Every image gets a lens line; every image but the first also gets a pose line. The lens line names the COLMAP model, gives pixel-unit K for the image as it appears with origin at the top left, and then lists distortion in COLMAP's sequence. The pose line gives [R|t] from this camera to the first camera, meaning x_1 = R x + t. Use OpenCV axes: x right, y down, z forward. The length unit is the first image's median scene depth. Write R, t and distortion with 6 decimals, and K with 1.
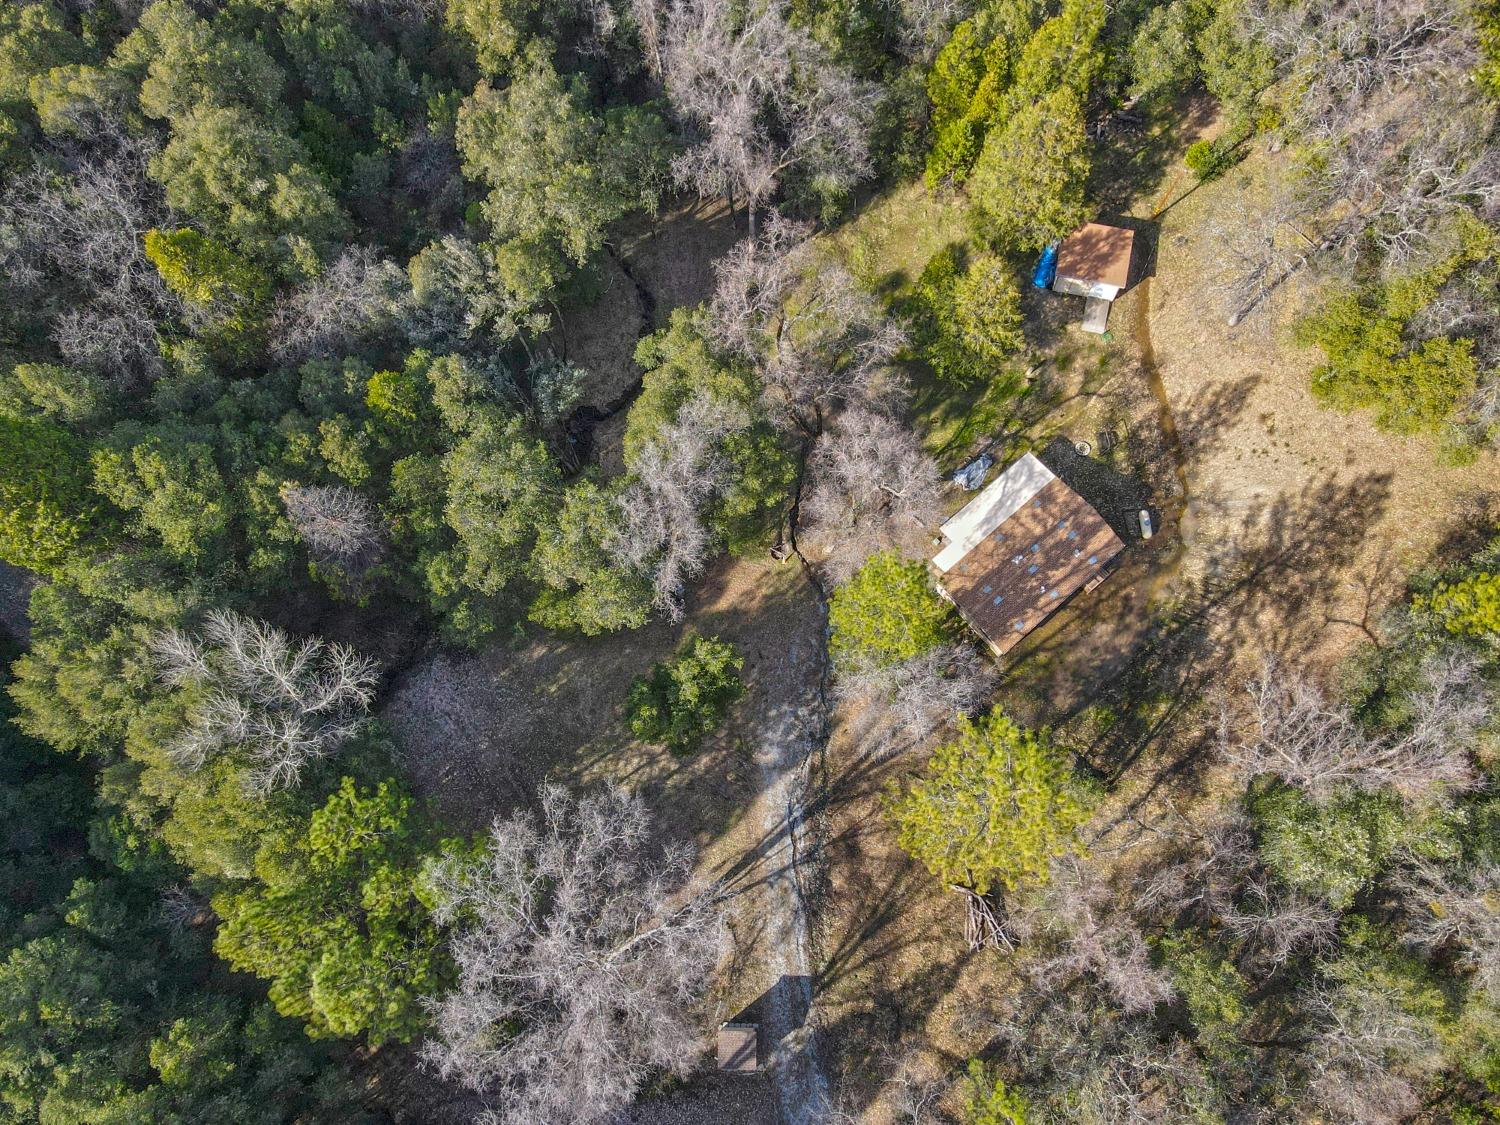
lens RADIAL K [[1085.4, 0, 750.0], [0, 1085.4, 562.5], [0, 0, 1]] dist [0.005367, -0.001316]
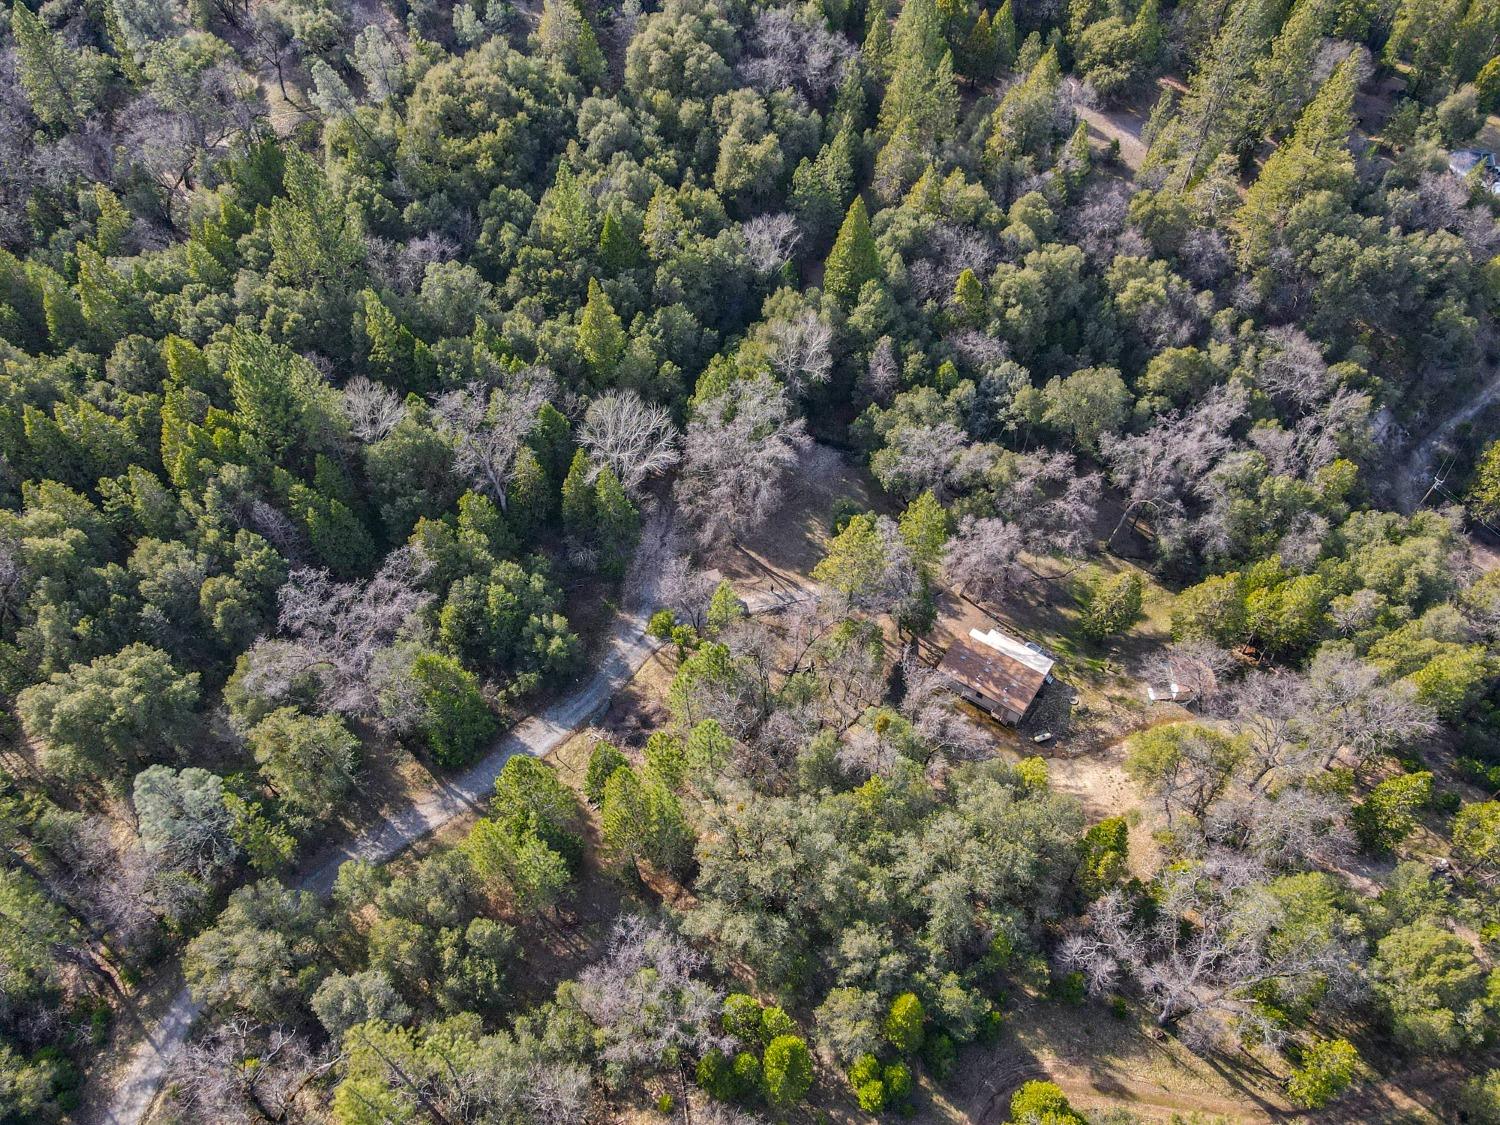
lens RADIAL K [[1085.4, 0, 750.0], [0, 1085.4, 562.5], [0, 0, 1]] dist [0.005367, -0.001316]
pose [[0.254320, 0.784241, -0.565939, 1.085430], [-0.933968, 0.351063, 0.066775, 0.198264], [0.251048, 0.511587, 0.821738, -0.692458]]
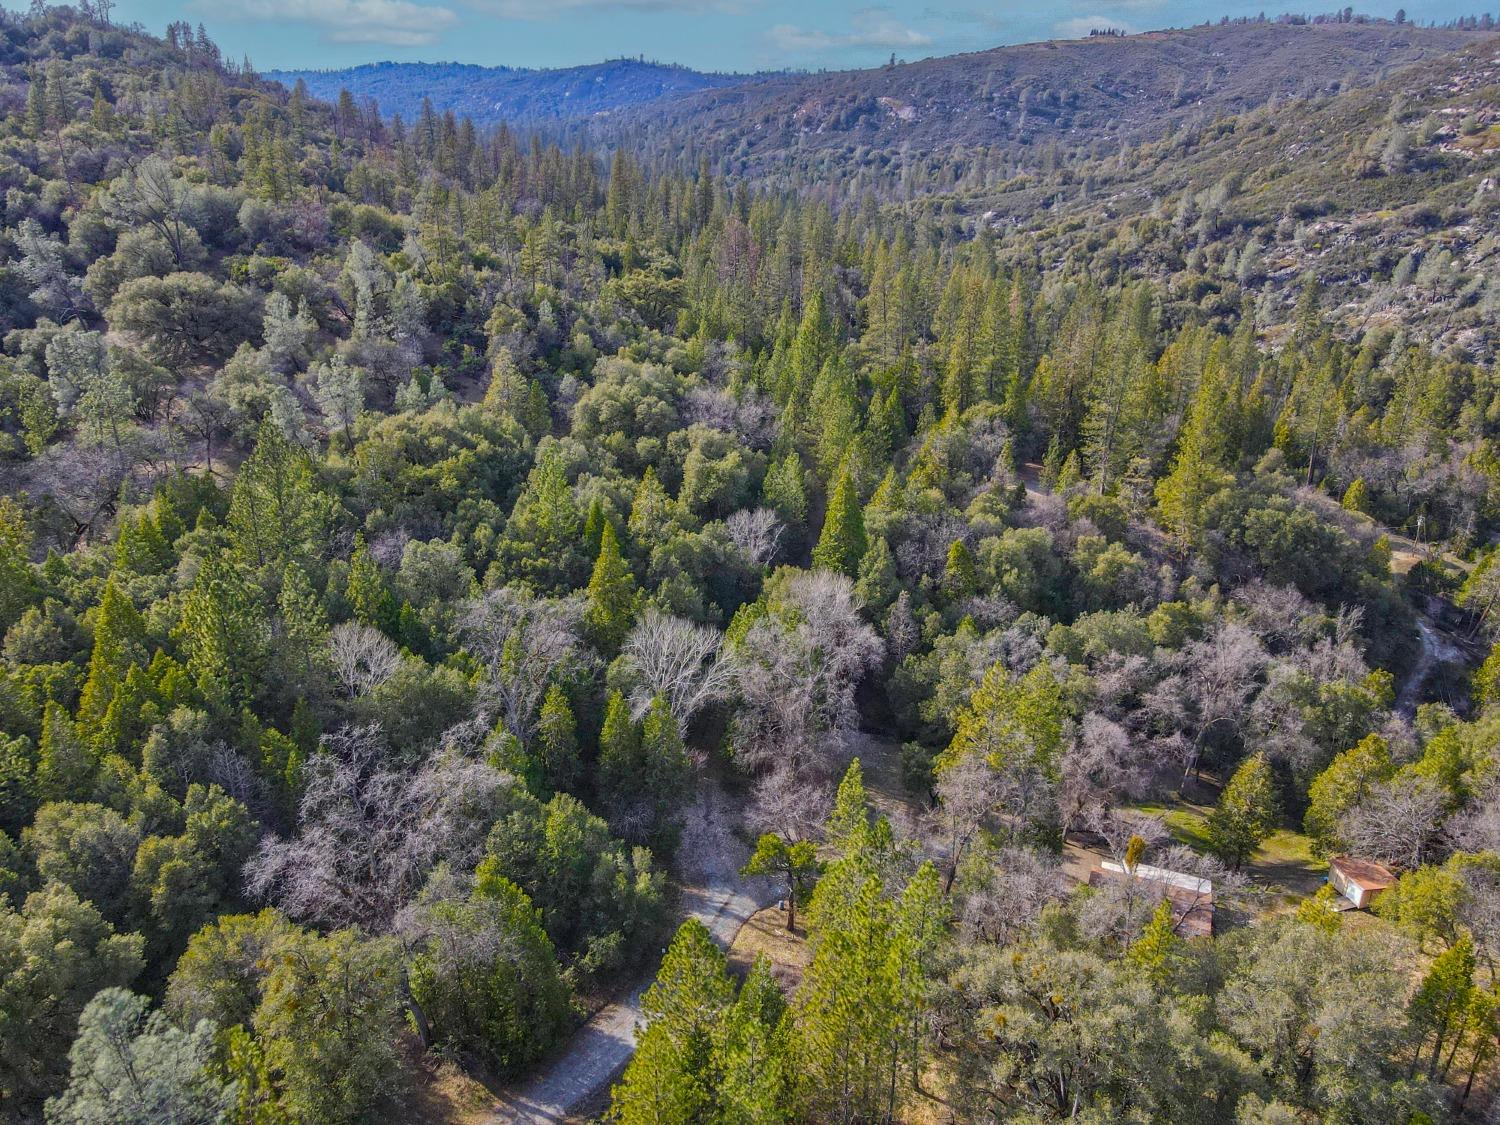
lens RADIAL K [[1085.4, 0, 750.0], [0, 1085.4, 562.5], [0, 0, 1]] dist [0.005367, -0.001316]
pose [[0.454340, 0.372547, -0.809187, 1.081063], [-0.865975, 0.397770, -0.303094, 0.762048], [0.208954, 0.838444, 0.503339, -0.228198]]
